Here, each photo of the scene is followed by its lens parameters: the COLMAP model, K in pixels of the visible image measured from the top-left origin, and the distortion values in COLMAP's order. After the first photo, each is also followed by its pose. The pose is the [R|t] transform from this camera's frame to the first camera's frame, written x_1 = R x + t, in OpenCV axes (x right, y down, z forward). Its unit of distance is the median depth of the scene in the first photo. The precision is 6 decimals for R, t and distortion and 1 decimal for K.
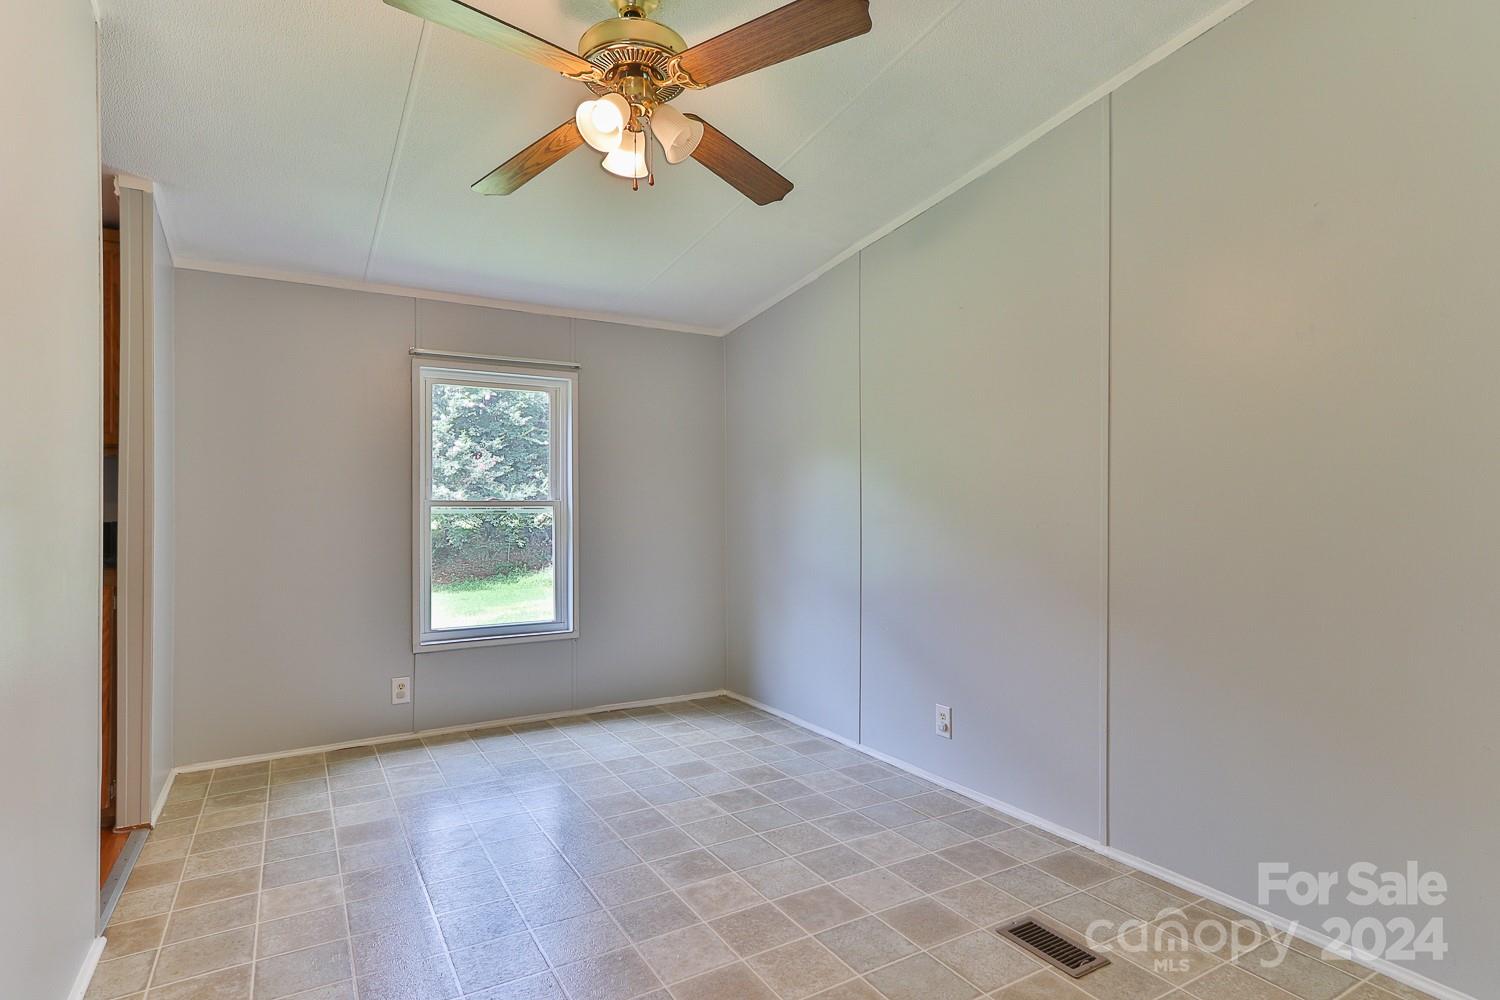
lens RADIAL K [[784.6, 0, 727.0], [0, 784.6, 503.8], [0, 0, 1]] dist [-0.002005, 0.000940]
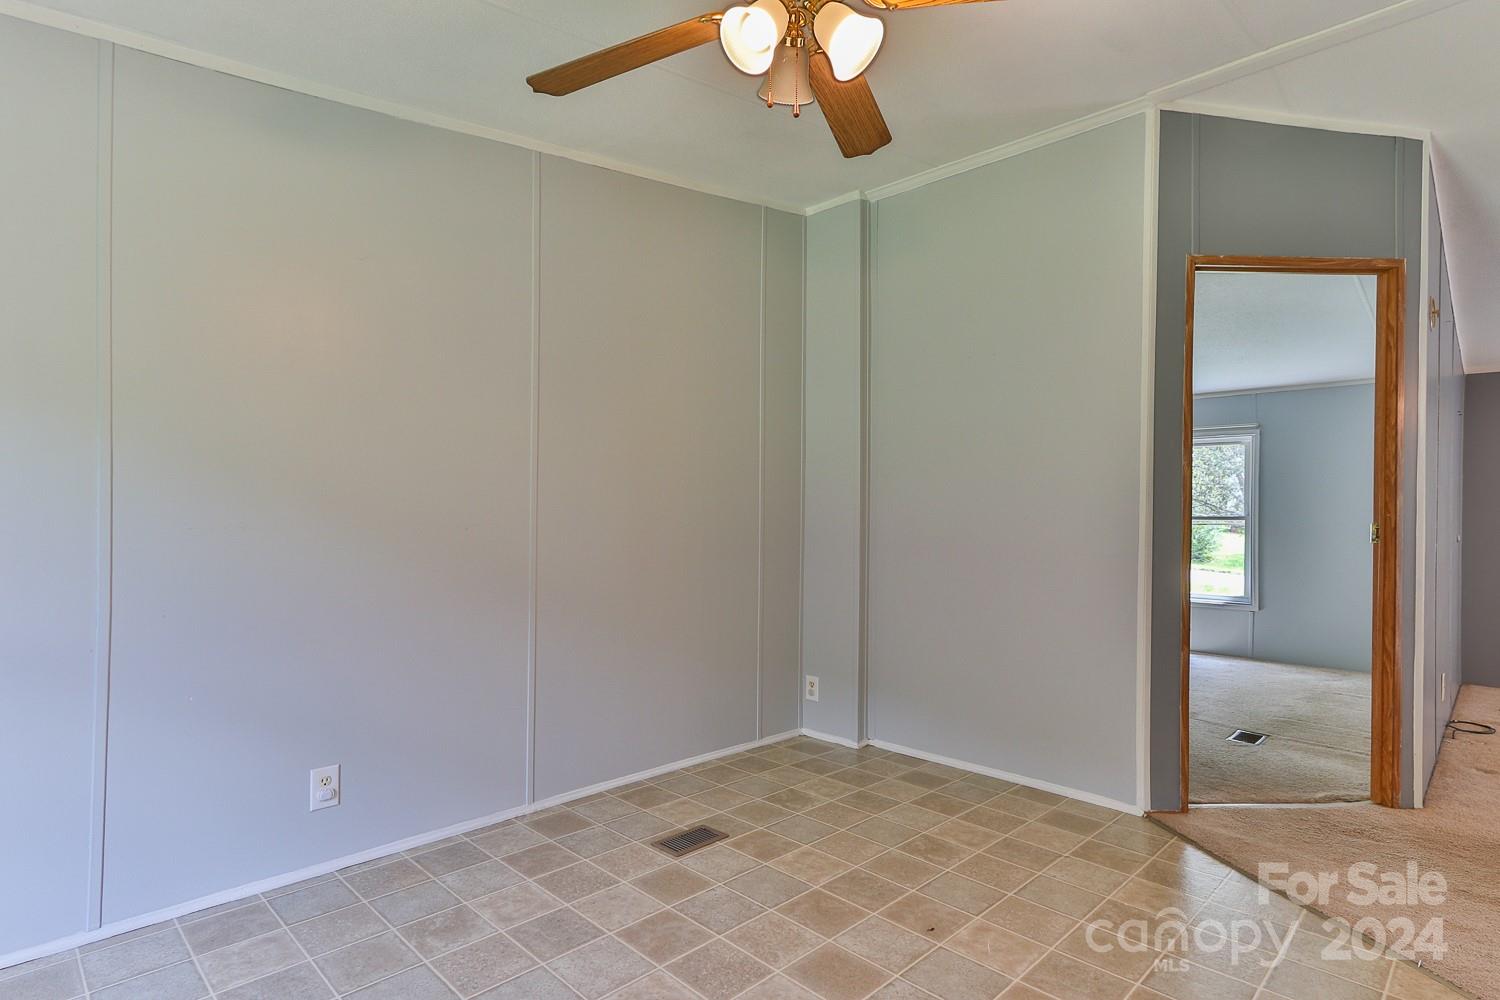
lens RADIAL K [[784.6, 0, 727.0], [0, 784.6, 503.8], [0, 0, 1]] dist [-0.002005, 0.000940]
pose [[-0.276708, 0.014433, 0.960846, -0.767834], [-0.018275, 0.999627, -0.020278, 0.009726], [-0.960780, -0.023171, -0.276341, 1.121364]]
